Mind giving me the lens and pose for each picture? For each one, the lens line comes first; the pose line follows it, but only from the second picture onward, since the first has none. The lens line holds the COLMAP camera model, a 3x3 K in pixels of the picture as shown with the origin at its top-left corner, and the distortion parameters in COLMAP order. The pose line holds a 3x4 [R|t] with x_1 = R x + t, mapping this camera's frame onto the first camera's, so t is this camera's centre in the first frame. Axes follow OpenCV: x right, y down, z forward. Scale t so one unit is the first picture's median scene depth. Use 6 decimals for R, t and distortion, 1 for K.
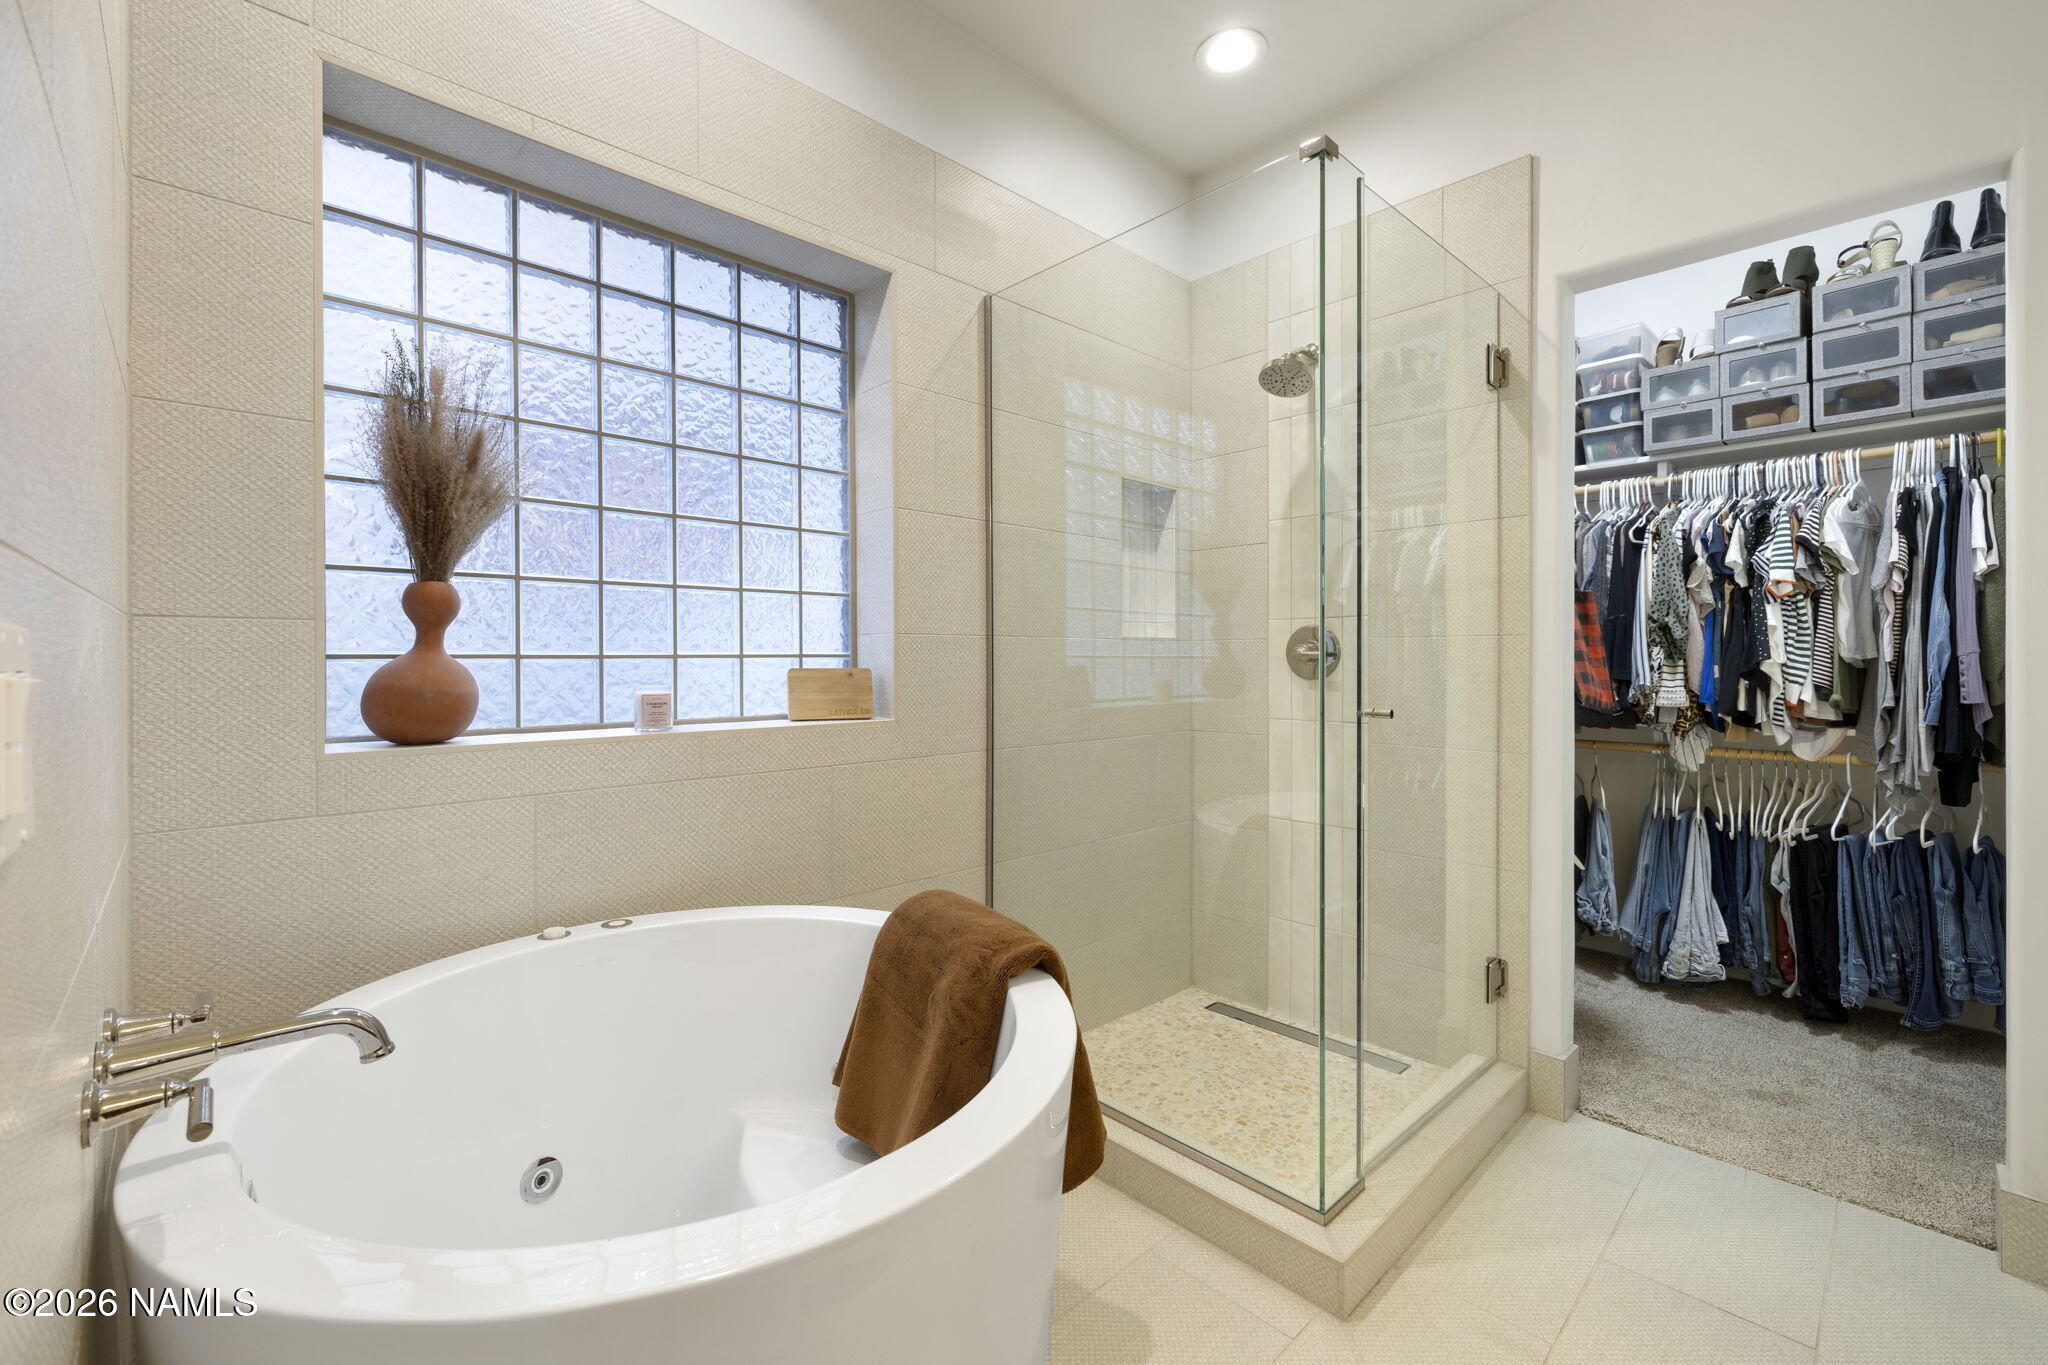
lens RADIAL K [[858.3, 0, 1012.0], [0, 858.3, 666.3], [0, 0, 1]] dist [0.000737, -0.000733]
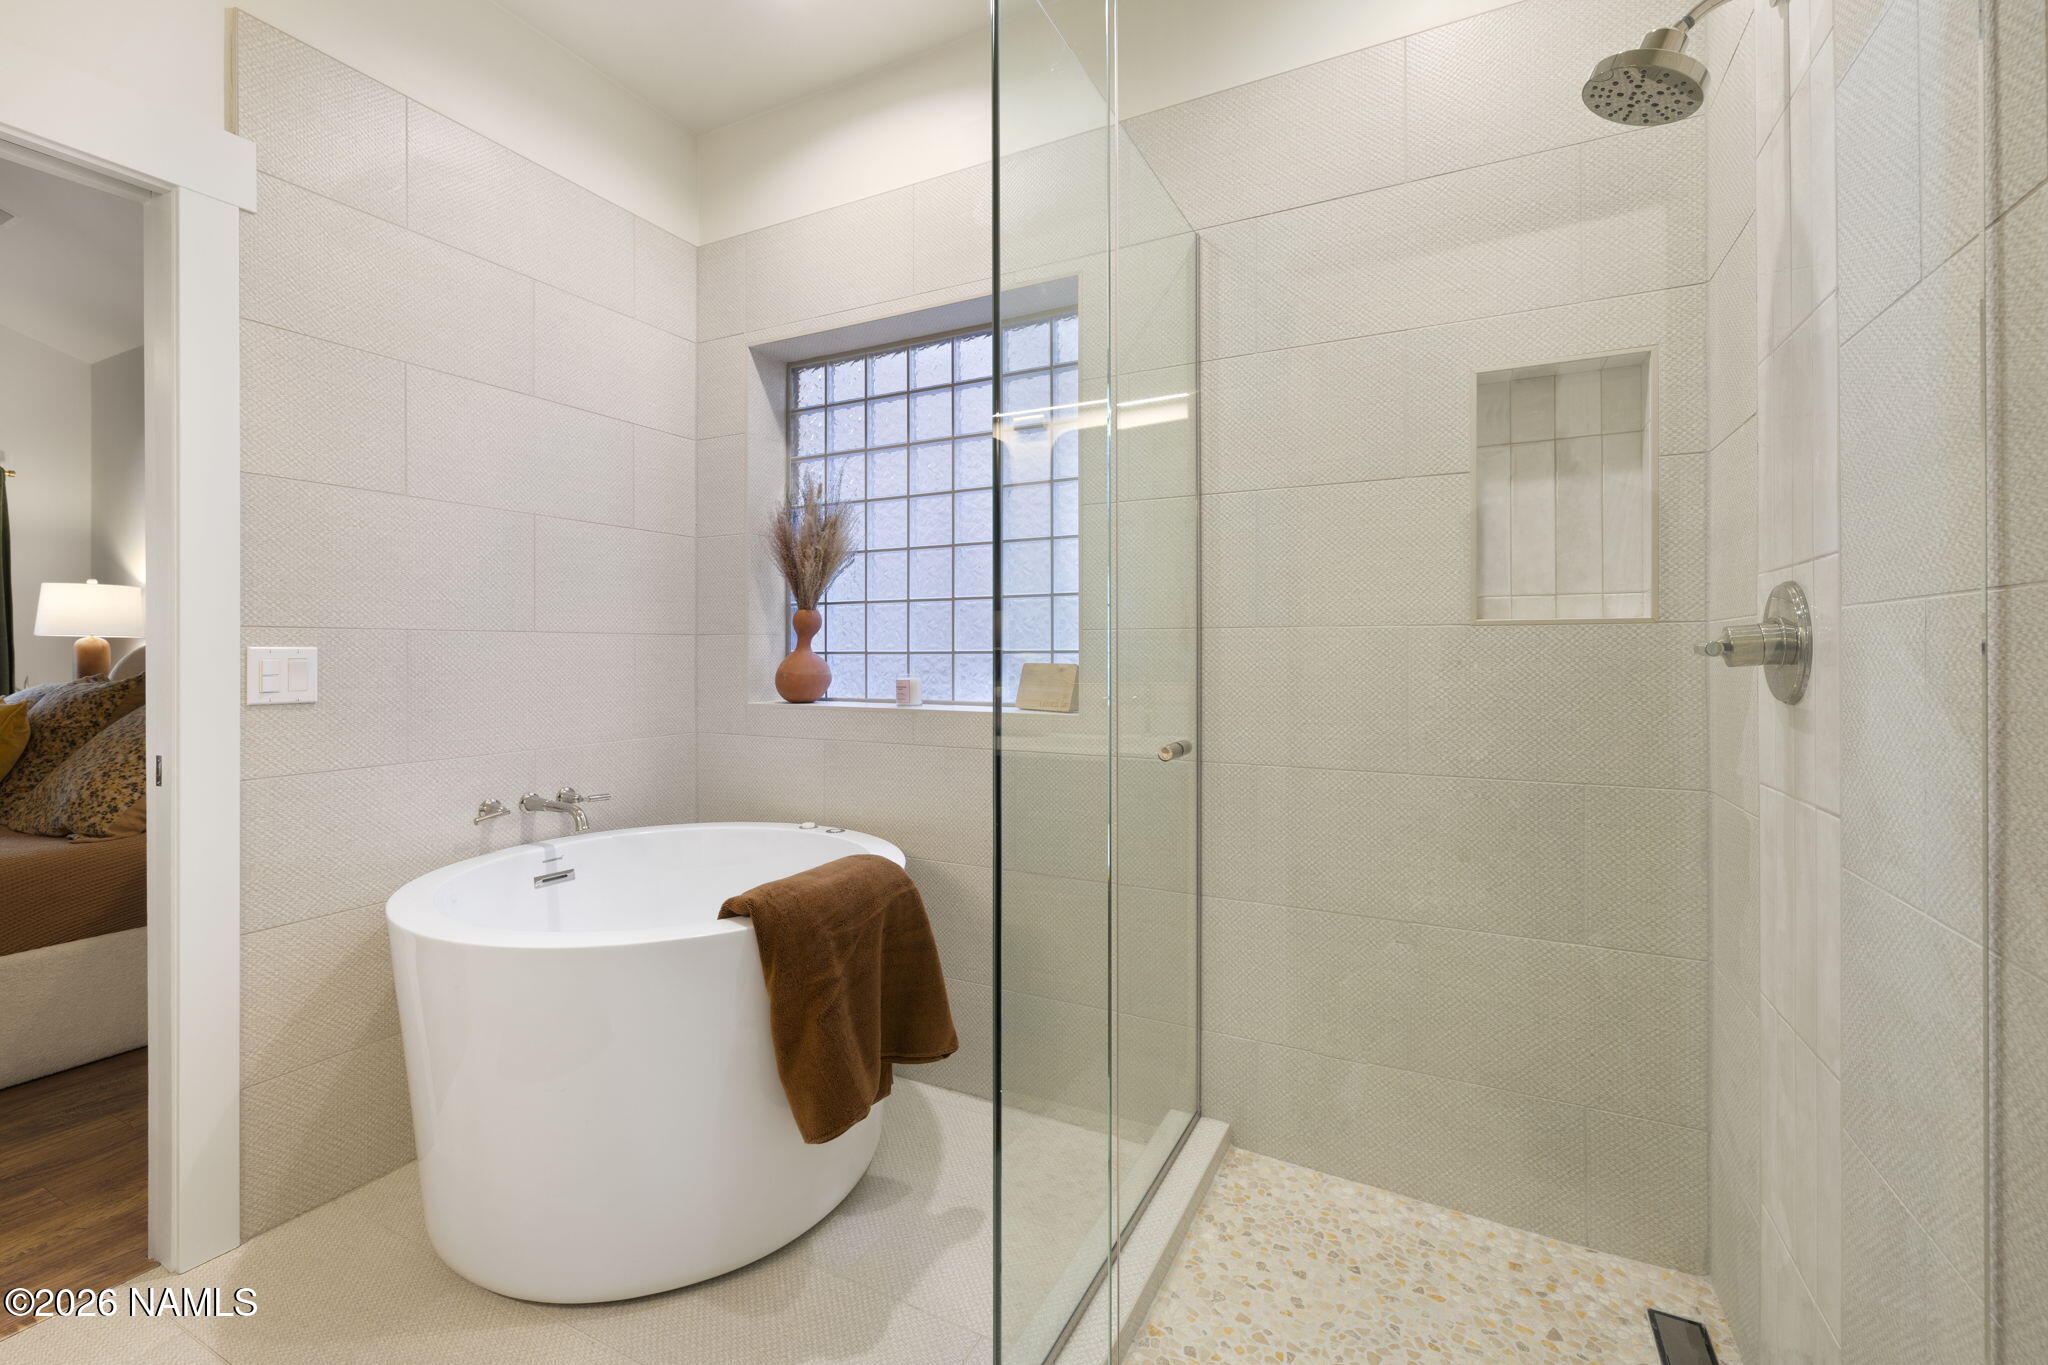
lens RADIAL K [[858.3, 0, 1031.1], [0, 858.3, 674.8], [0, 0, 1]] dist [0.000737, -0.000733]
pose [[0.330427, 0.027498, -0.943431, 0.184264], [-0.007088, 0.999620, 0.026653, -0.002825], [0.943805, -0.002120, 0.330496, 0.143435]]
